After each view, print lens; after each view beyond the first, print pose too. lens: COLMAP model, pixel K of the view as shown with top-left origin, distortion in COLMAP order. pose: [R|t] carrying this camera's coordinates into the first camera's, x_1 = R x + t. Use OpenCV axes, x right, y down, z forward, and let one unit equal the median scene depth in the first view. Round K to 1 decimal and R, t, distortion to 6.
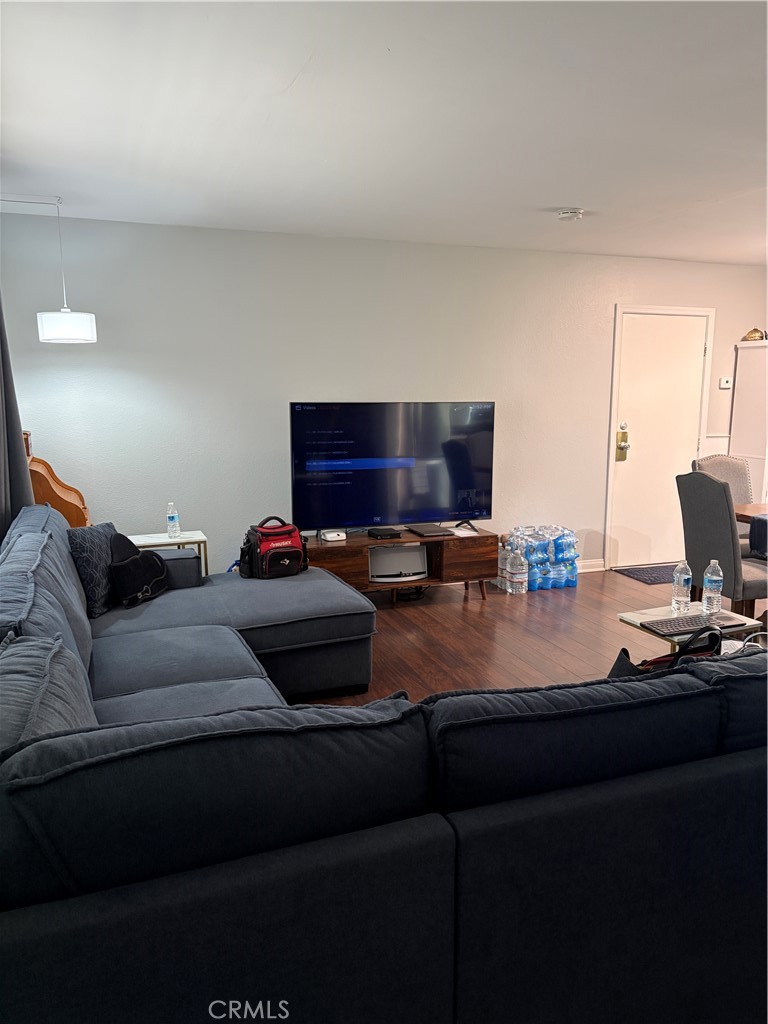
lens RADIAL K [[778.1, 0, 381.5], [0, 778.1, 513.8], [0, 0, 1]] dist [0.034829, -0.005842]
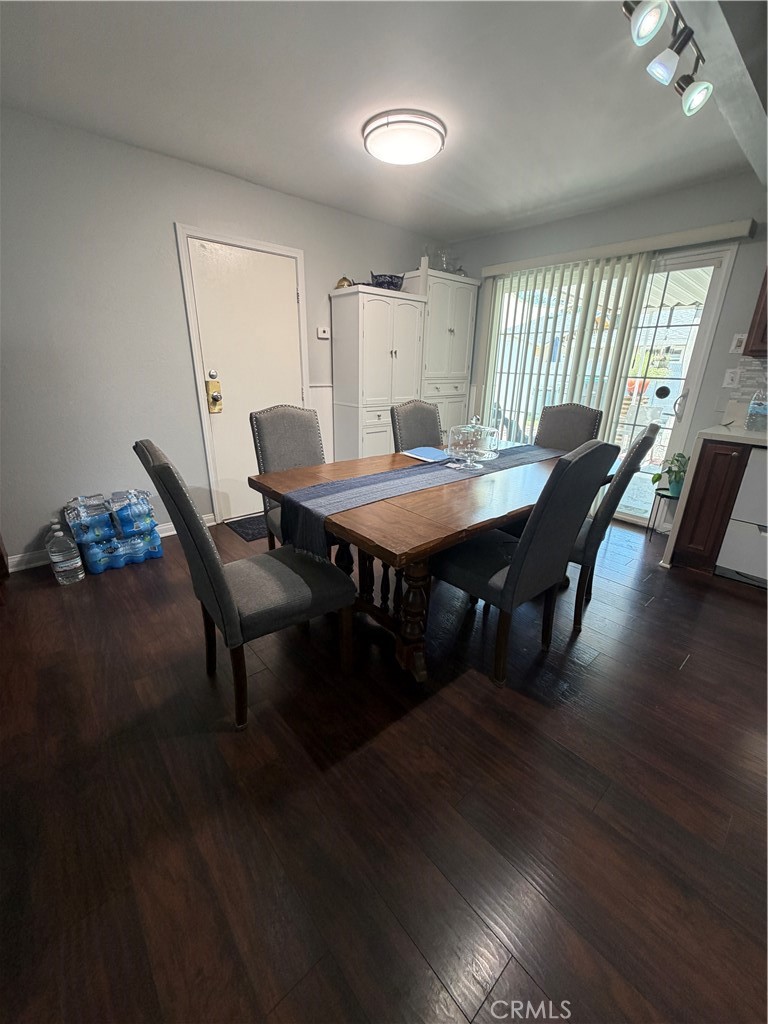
lens RADIAL K [[406.6, 0, 382.2], [0, 406.6, 508.9], [0, 0, 1]] dist [-0.000343, -0.000171]
pose [[0.932550, -0.108638, 0.344309, 0.445709], [0.045690, 0.981499, 0.185937, -0.050499], [-0.358139, -0.157664, 0.920260, 0.648192]]
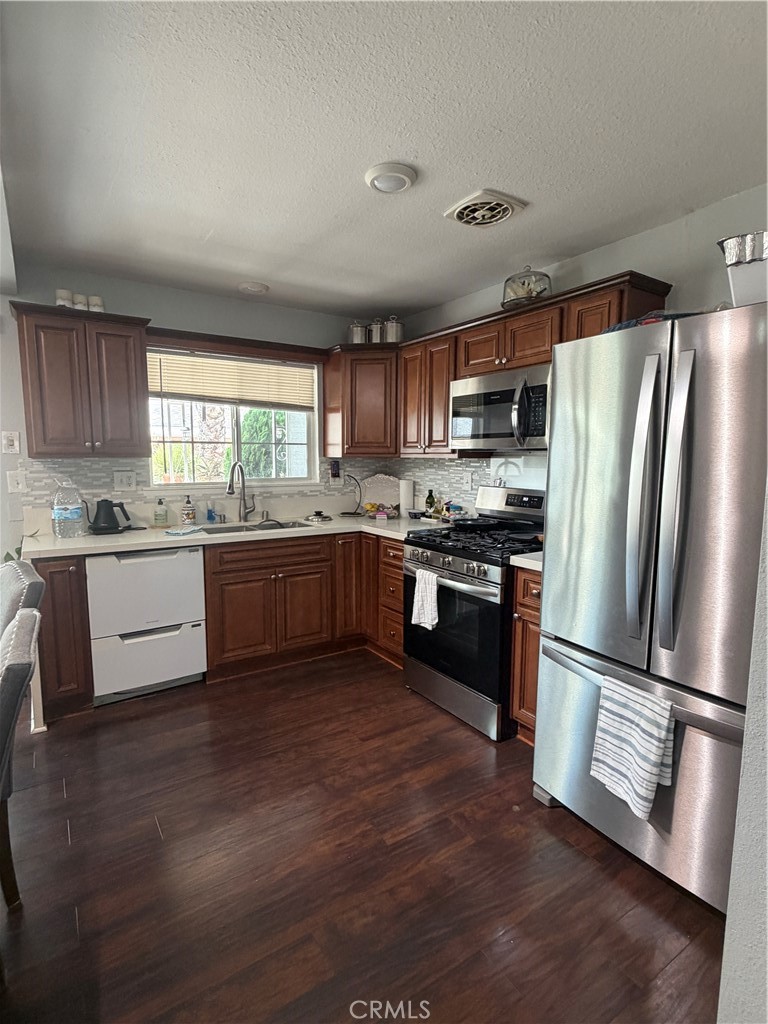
lens RADIAL K [[517.9, 0, 384.9], [0, 517.9, 515.3], [0, 0, 1]] dist [-0.001247, 0.000410]
pose [[-0.240288, -0.115811, 0.963768, 0.430134], [0.157156, 0.975118, 0.156357, -0.095733], [-0.957895, 0.189033, -0.216109, 0.763989]]
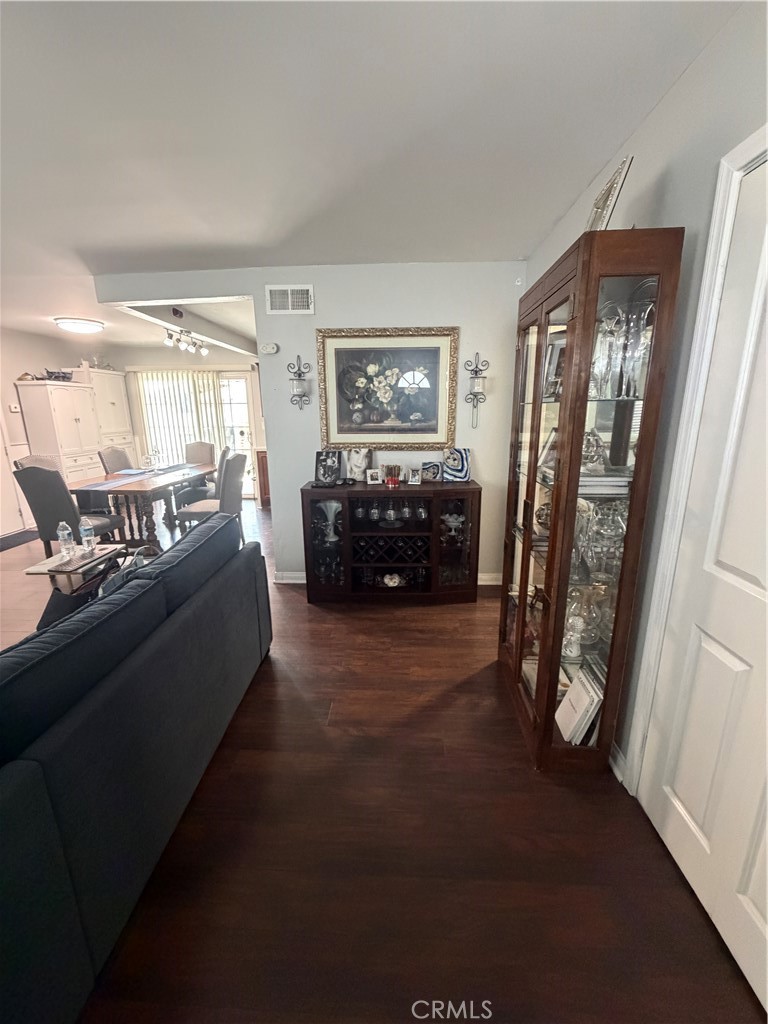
lens RADIAL K [[411.6, 0, 388.3], [0, 411.6, 508.4], [0, 0, 1]] dist [0.000584, 0.000073]
pose [[0.378839, -0.224236, 0.897886, -0.061078], [0.163458, 0.971162, 0.173569, -0.001245], [-0.910913, 0.081011, 0.404567, 0.064464]]
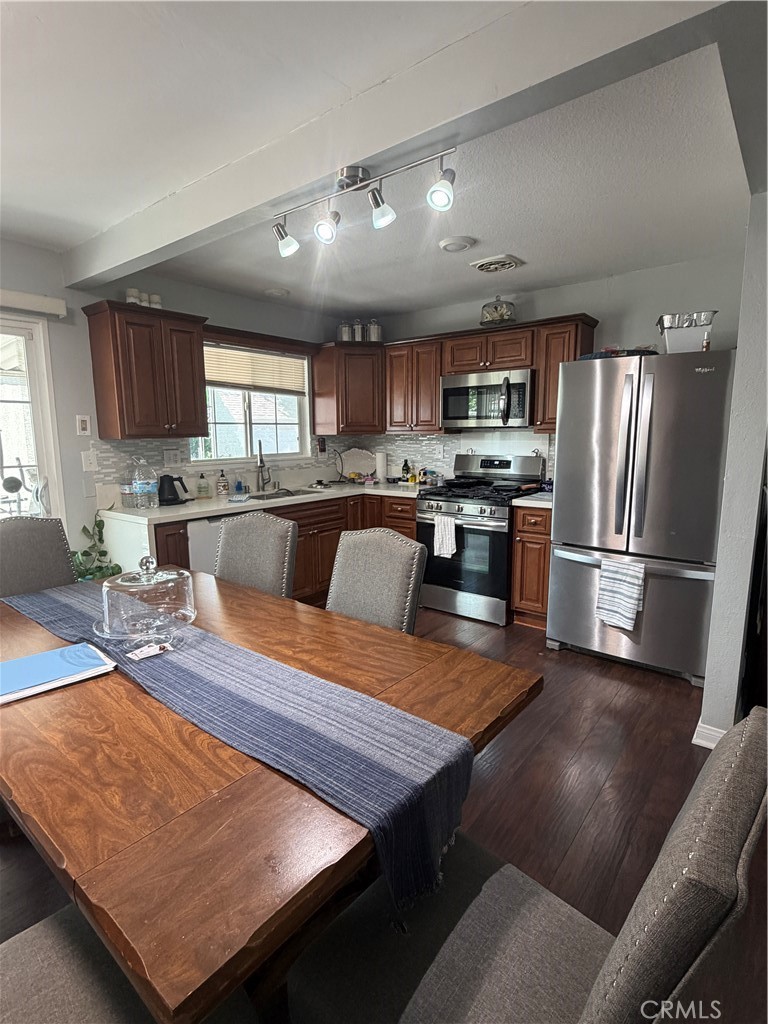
lens RADIAL K [[515.2, 0, 384.0], [0, 515.2, 512.0], [0, 0, 1]] dist [-0.000966, -0.000235]
pose [[-0.530525, -0.129419, 0.837732, 0.344167], [0.148351, 0.958848, 0.242079, -0.156642], [-0.834587, 0.252707, -0.489493, 1.108653]]
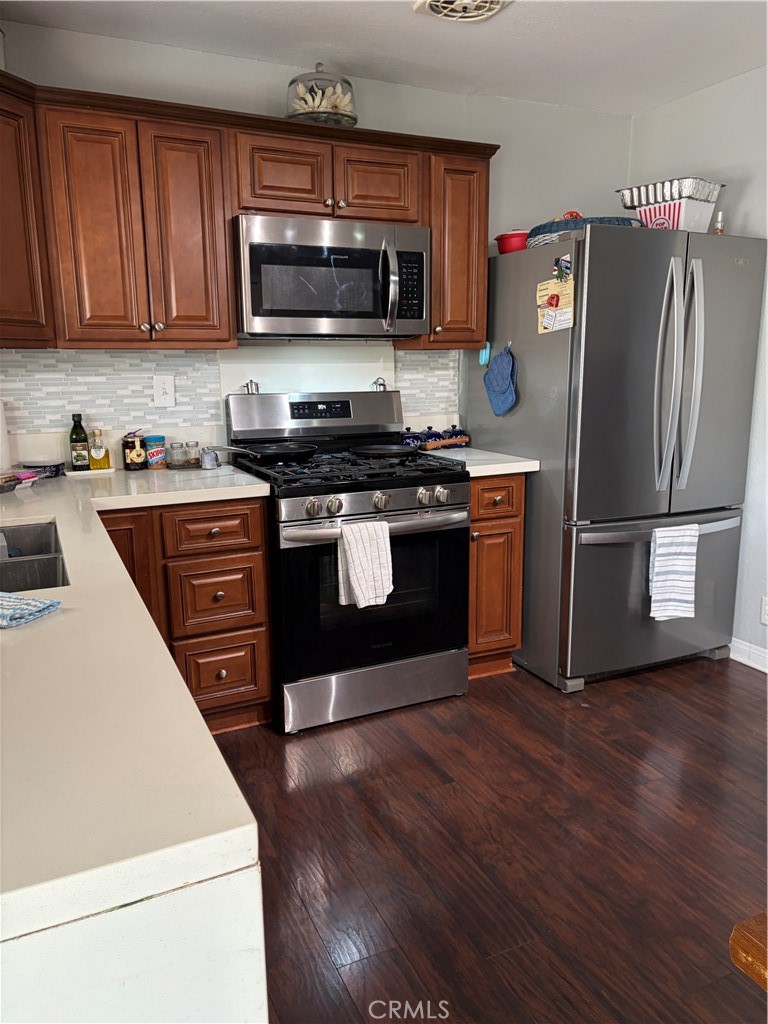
lens RADIAL K [[778.1, 0, 381.5], [0, 778.1, 513.8], [0, 0, 1]] dist [0.034829, -0.005842]
pose [[-0.995666, 0.023013, -0.090110, 1.078720], [-0.010893, 0.933375, 0.358737, -0.153505], [0.092362, 0.358164, -0.929079, 1.178416]]
